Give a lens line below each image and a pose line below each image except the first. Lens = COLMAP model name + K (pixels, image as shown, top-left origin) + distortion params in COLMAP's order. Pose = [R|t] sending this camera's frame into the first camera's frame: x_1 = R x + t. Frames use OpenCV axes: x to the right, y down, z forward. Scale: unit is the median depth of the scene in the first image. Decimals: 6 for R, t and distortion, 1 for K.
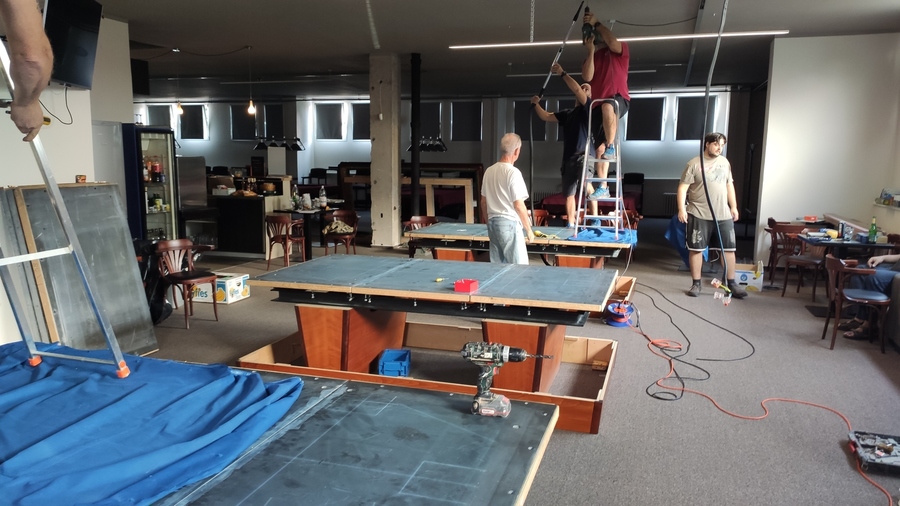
lens RADIAL K [[686.2, 0, 451.3], [0, 686.2, 254.5], [0, 0, 1]] dist [0.041461, -0.026046]
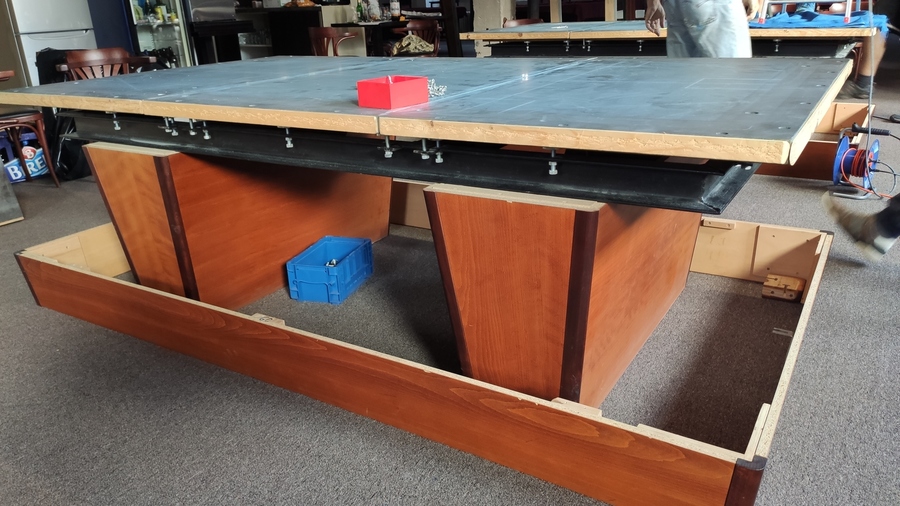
lens RADIAL K [[686.2, 0, 450.4], [0, 686.2, 252.0], [0, 0, 1]] dist [0.041461, -0.026046]
pose [[0.967092, 0.040549, -0.251175, 0.120971], [0.013114, 0.977961, 0.208374, 0.043789], [0.254089, -0.204811, 0.945247, 0.531928]]
